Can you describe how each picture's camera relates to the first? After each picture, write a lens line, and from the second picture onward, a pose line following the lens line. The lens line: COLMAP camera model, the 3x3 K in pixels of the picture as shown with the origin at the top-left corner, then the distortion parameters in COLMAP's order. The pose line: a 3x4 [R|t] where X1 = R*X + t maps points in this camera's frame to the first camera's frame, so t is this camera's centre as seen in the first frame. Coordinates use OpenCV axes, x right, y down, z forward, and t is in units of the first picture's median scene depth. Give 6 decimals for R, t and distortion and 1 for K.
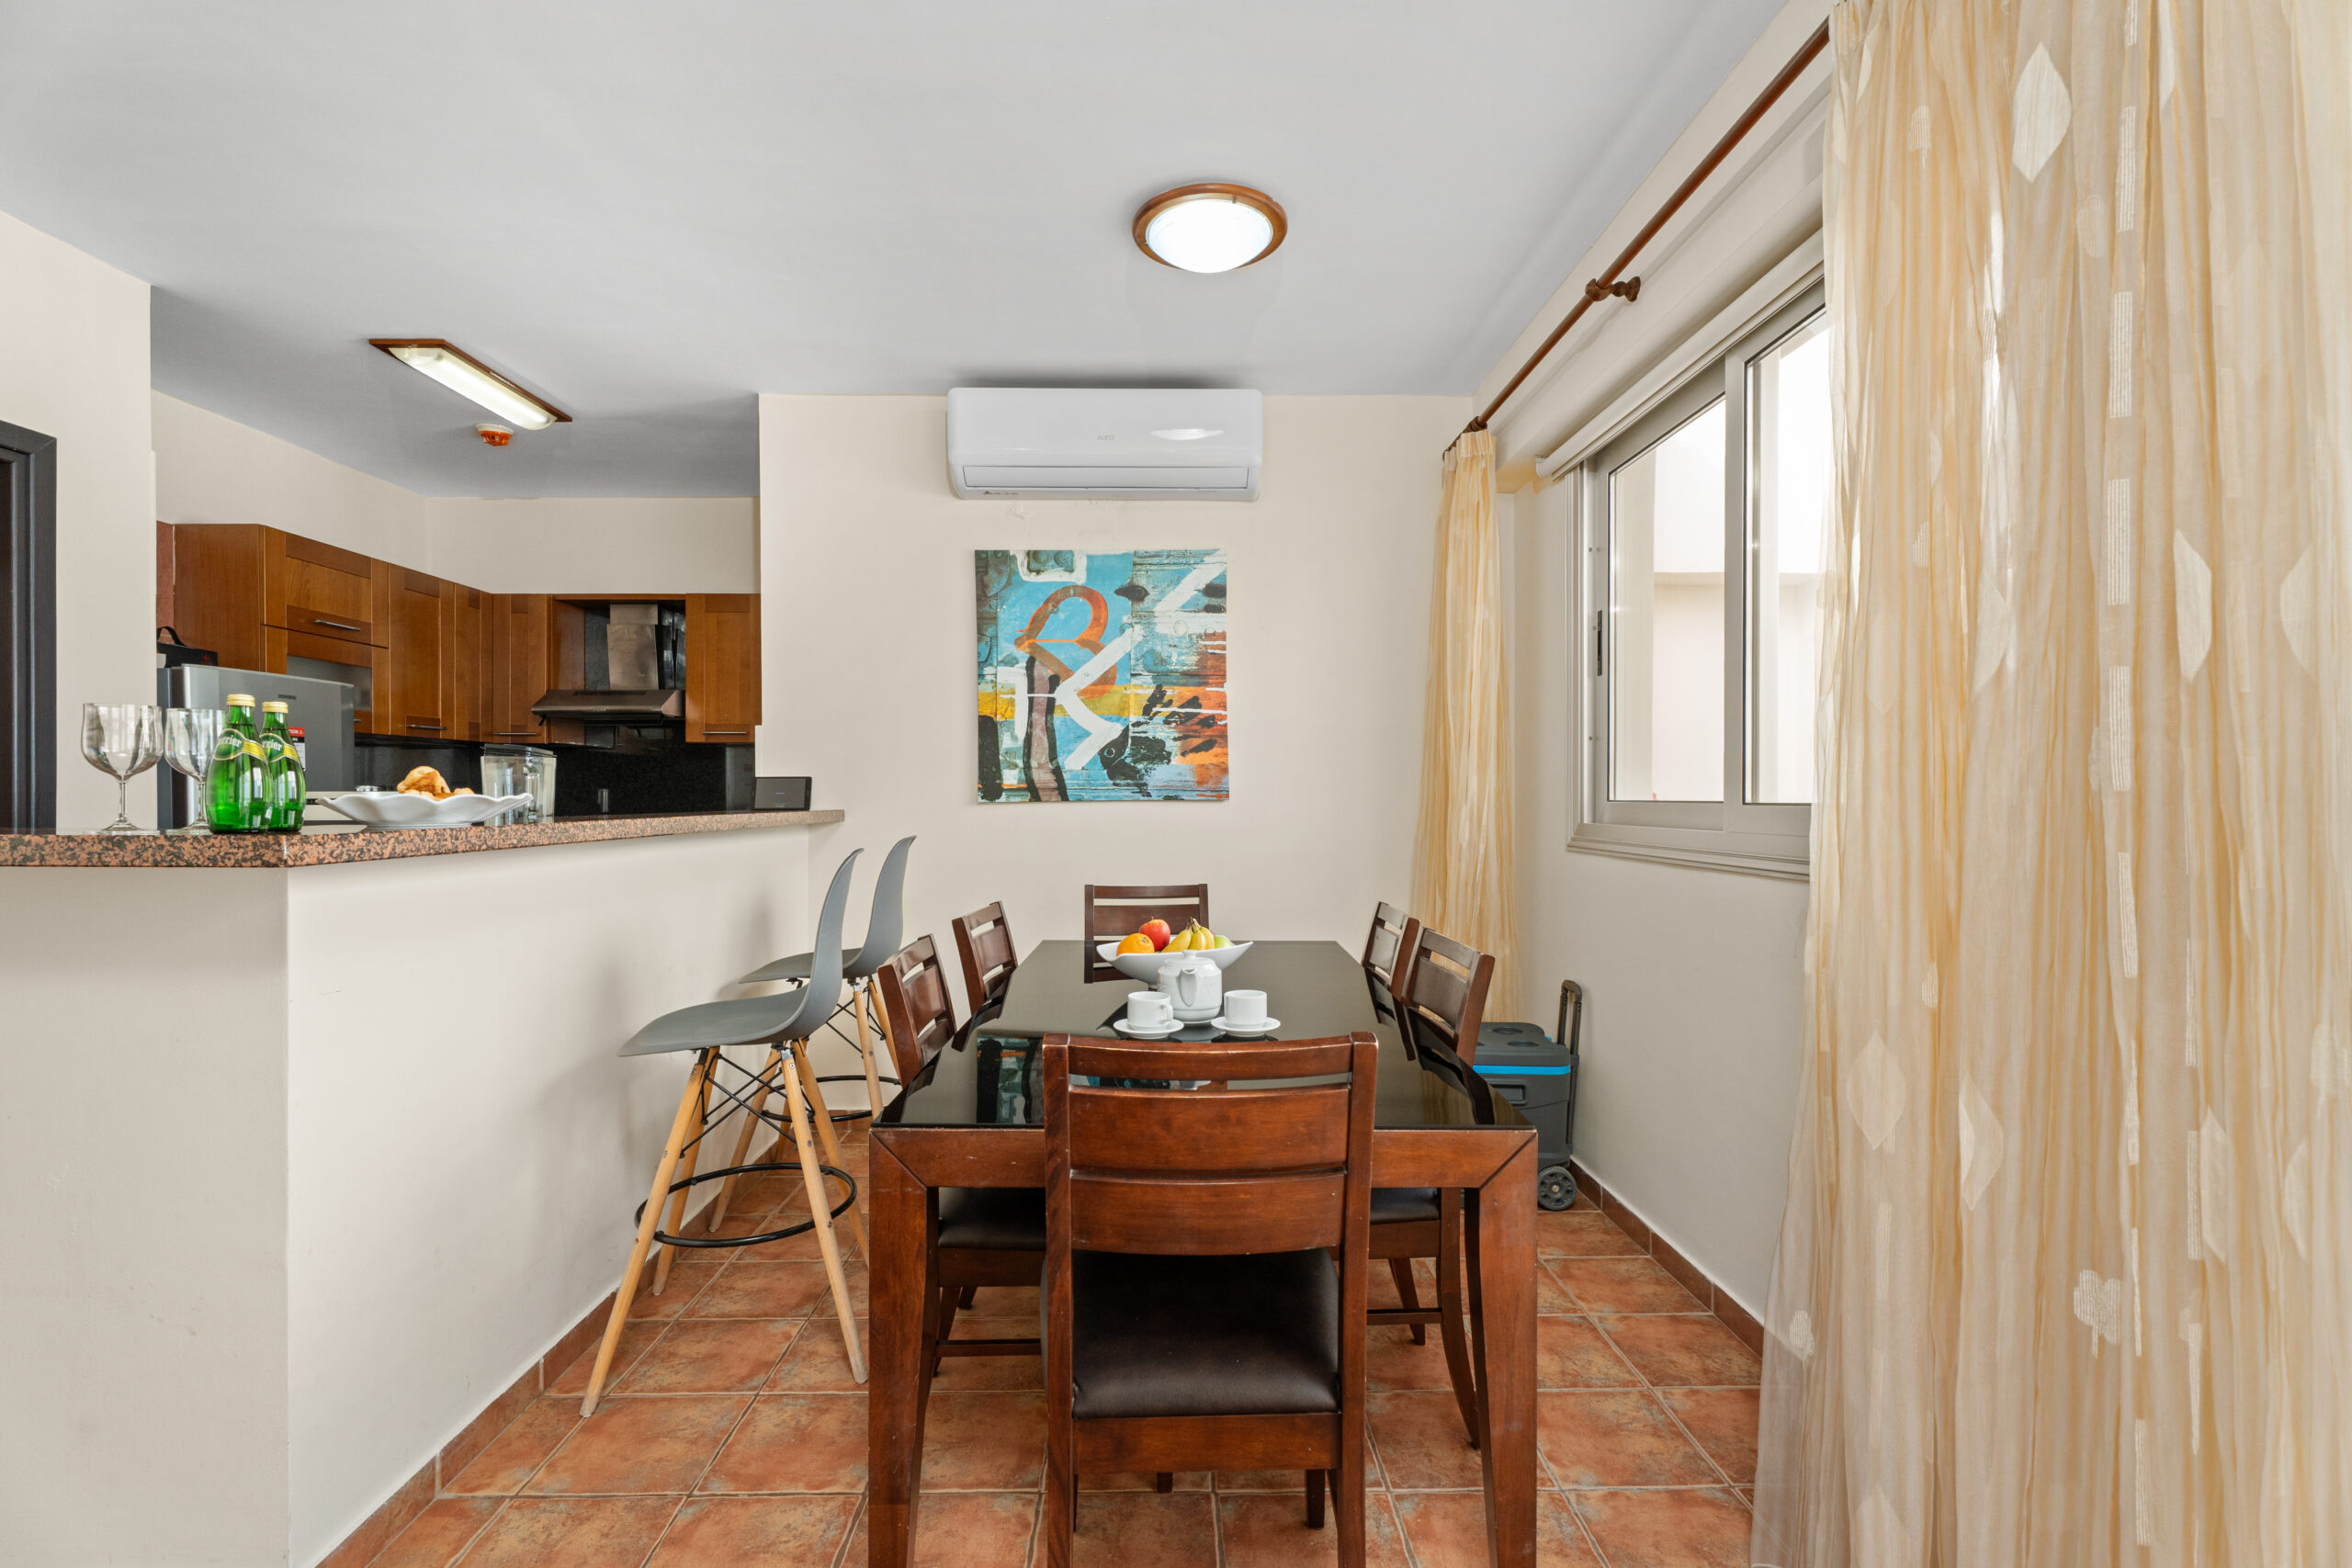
lens RADIAL K [[1059.9, 0, 1174.3], [0, 1059.9, 803.0], [0, 0, 1]] dist [0.004607, -0.001620]
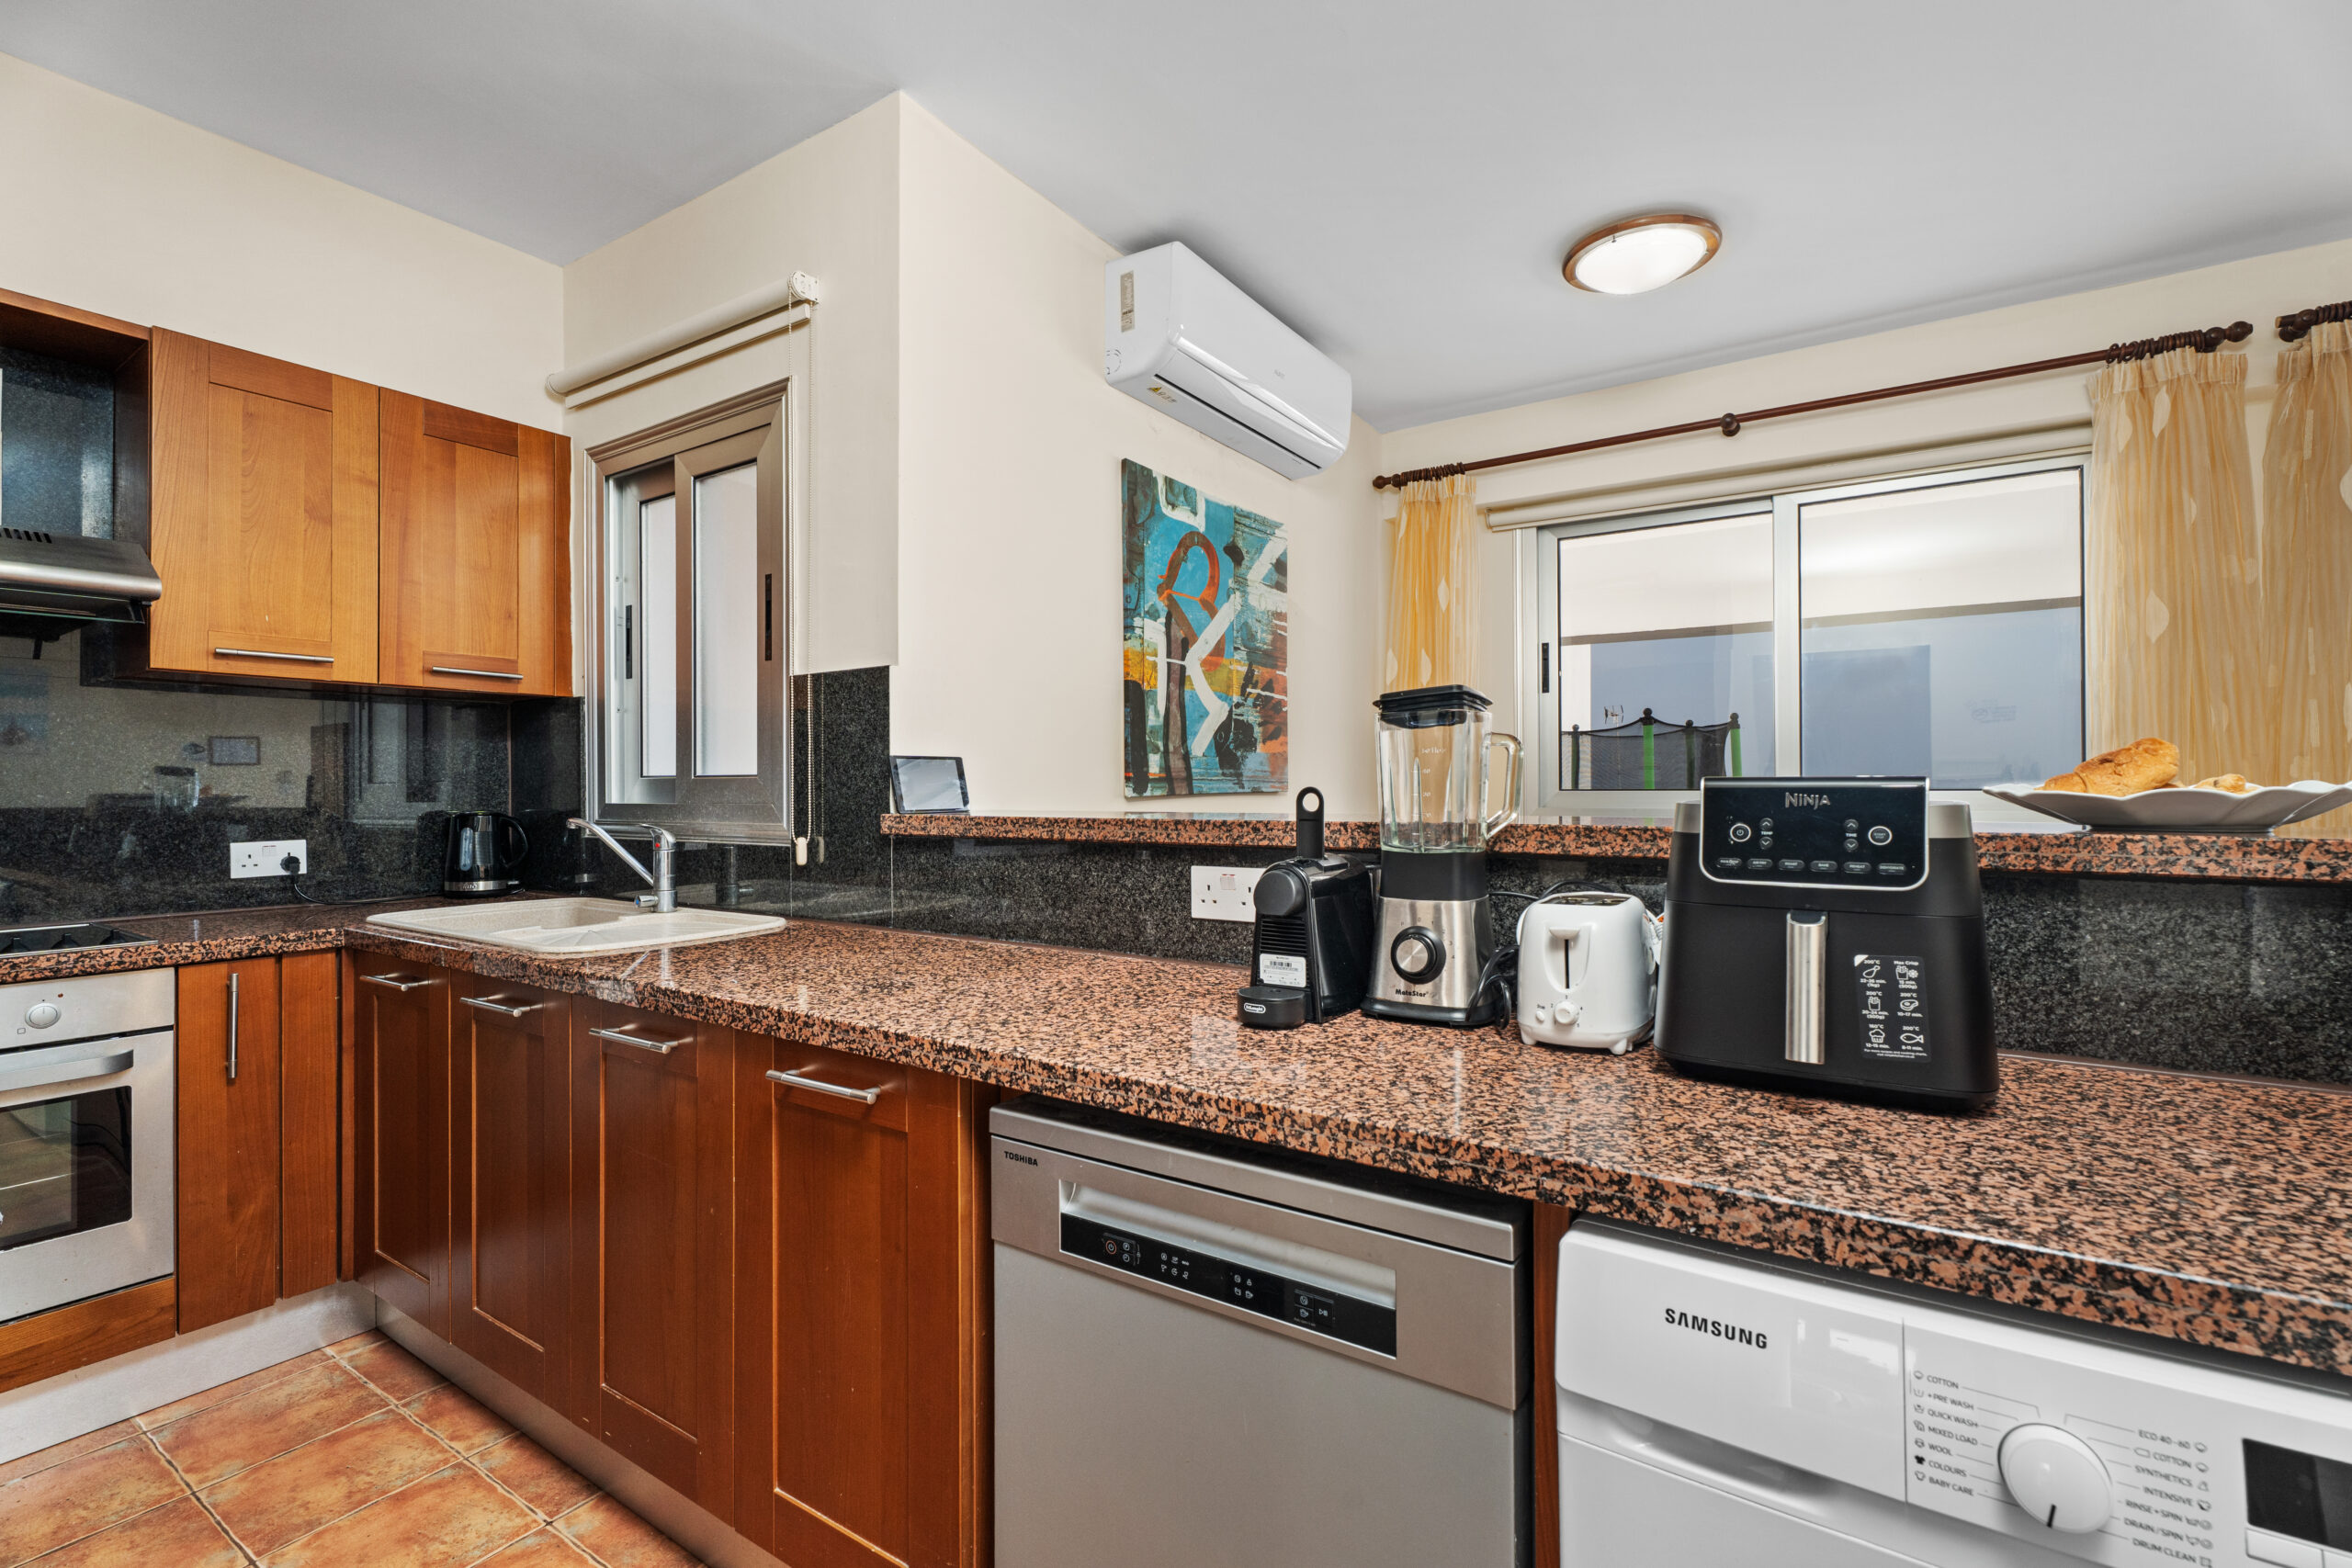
lens RADIAL K [[1059.9, 0, 1160.3], [0, 1059.9, 783.7], [0, 0, 1]] dist [0.004607, -0.001620]
pose [[0.565356, 0.002339, 0.824843, -0.788921], [0.011004, 0.999886, -0.010377, -0.001714], [-0.824773, 0.014944, 0.565266, 0.561531]]
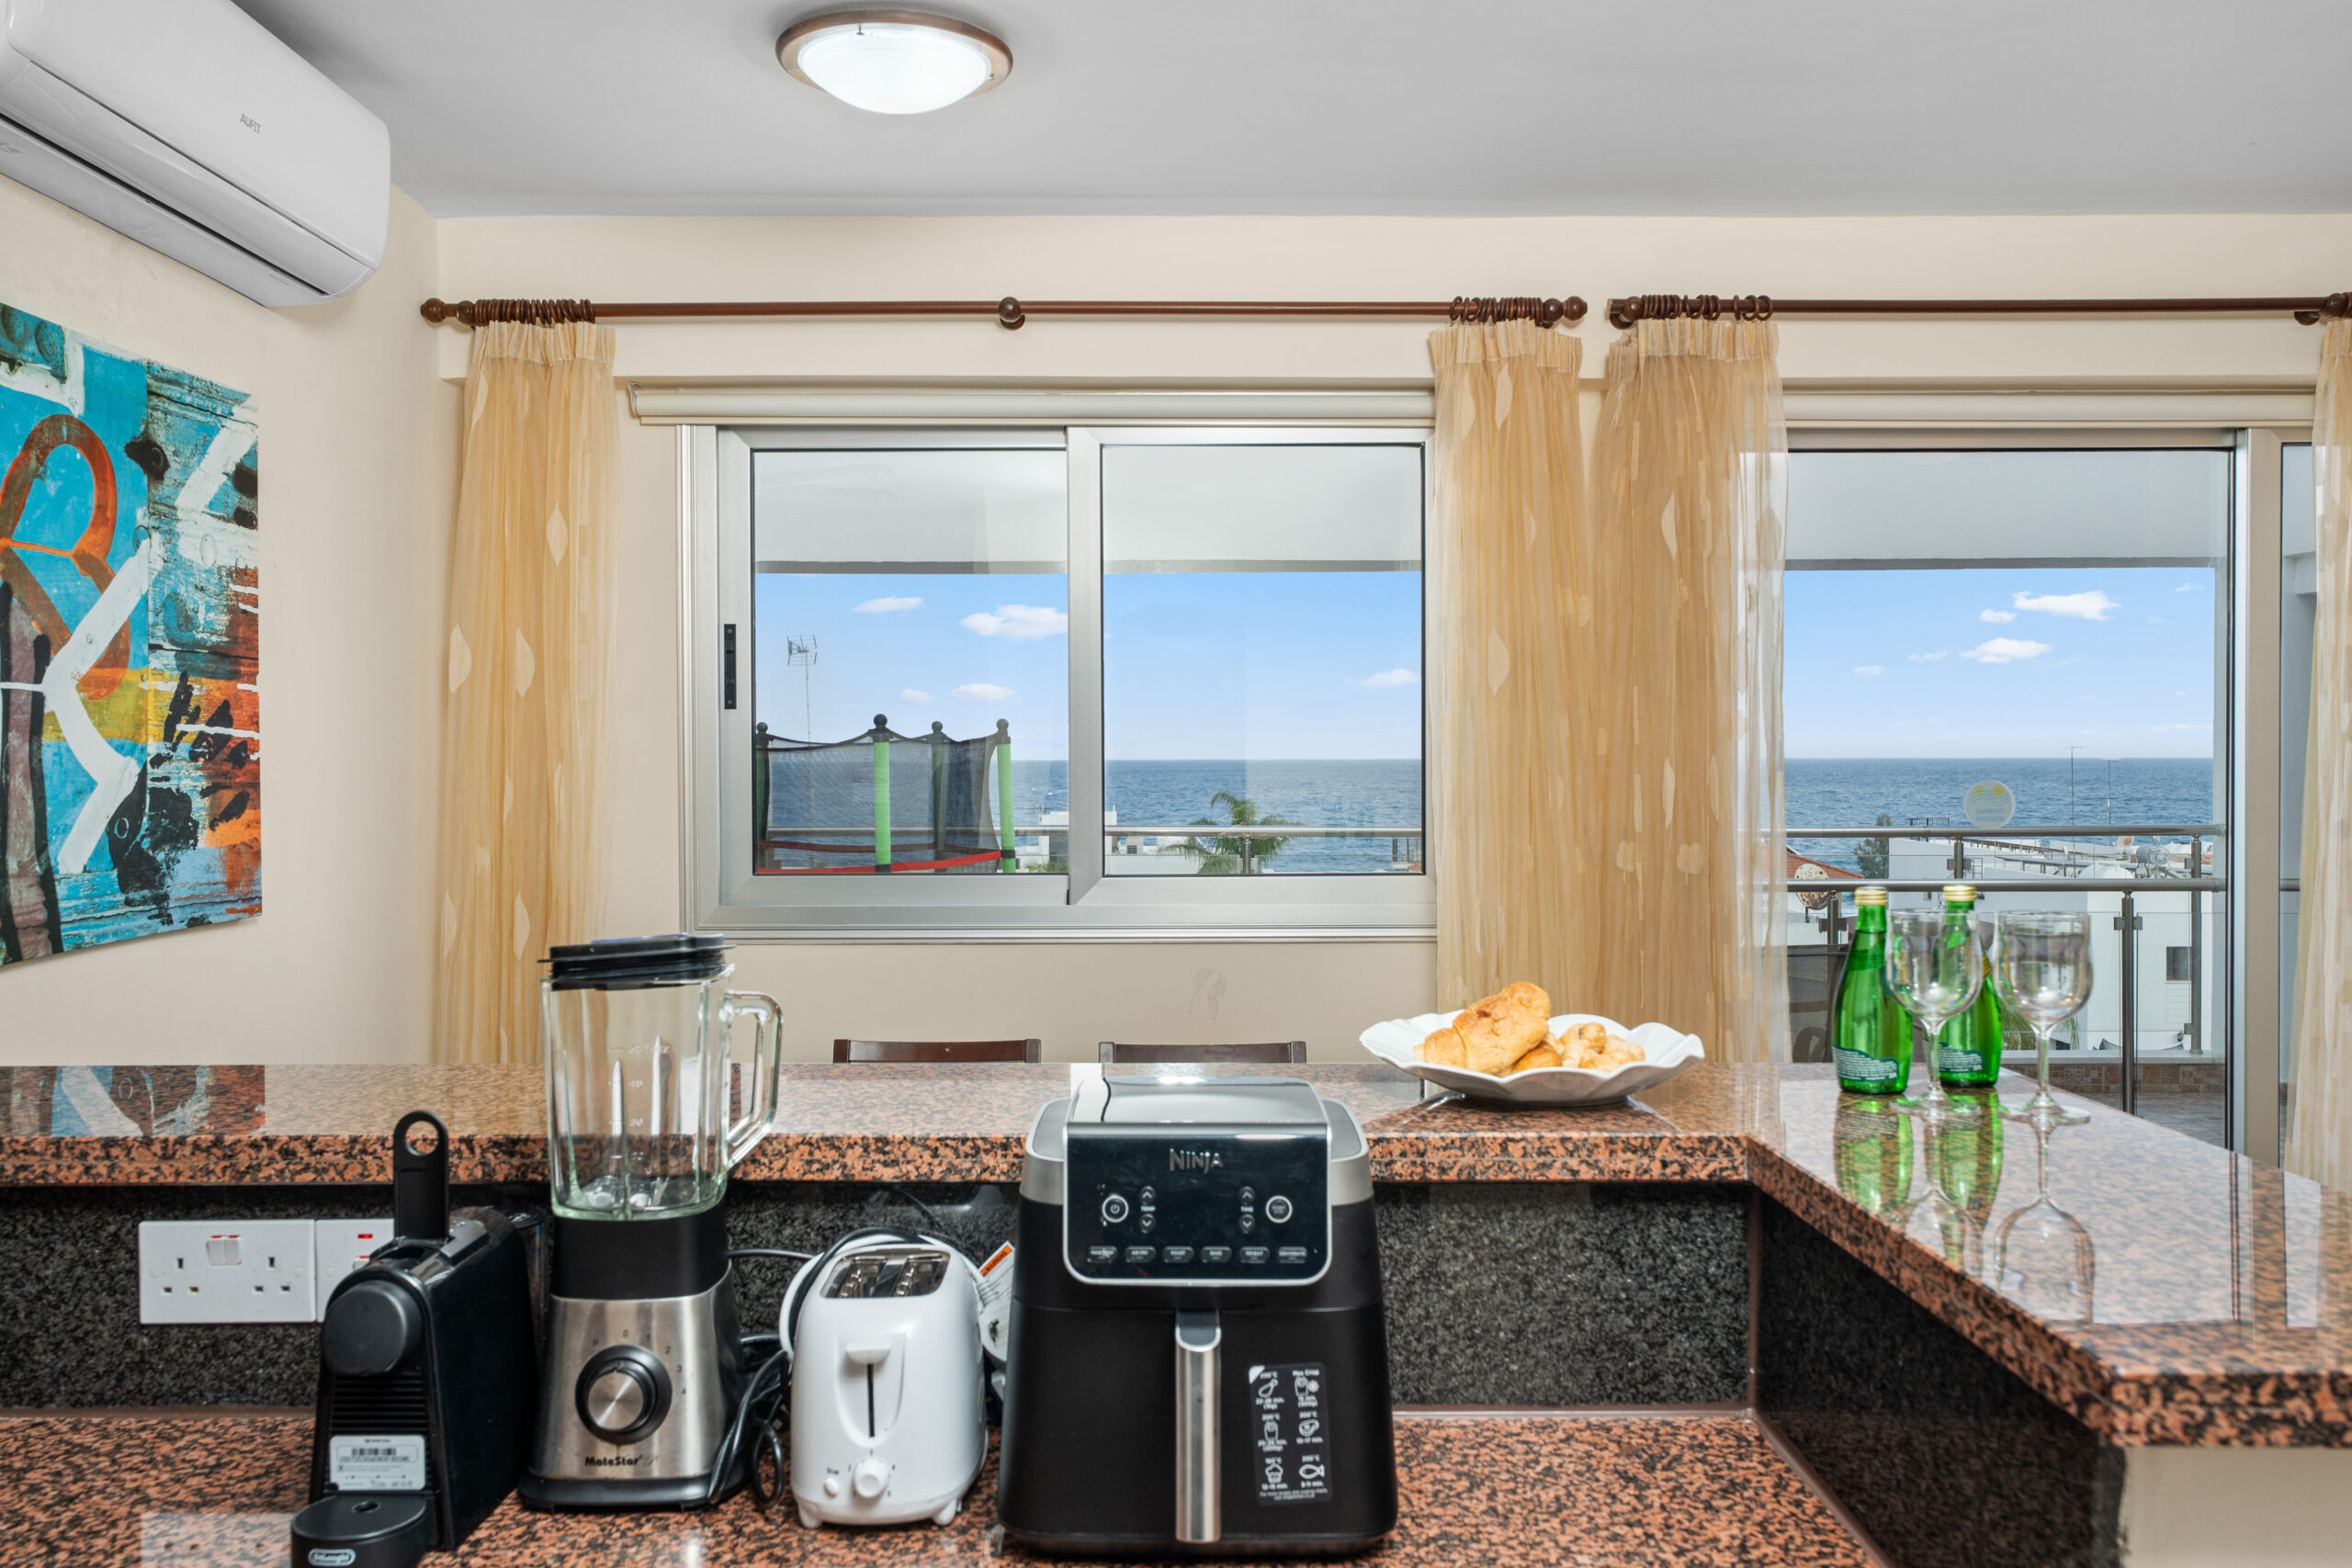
lens RADIAL K [[1913.2, 0, 1181.5], [0, 1913.2, 790.0], [0, 0, 1]] dist [-0.010048, 0.029295]
pose [[-0.001914, -0.017684, 0.999842, -0.823473], [0.012010, 0.999771, 0.017706, -0.071174], [-0.999926, 0.012042, -0.001701, 0.580334]]
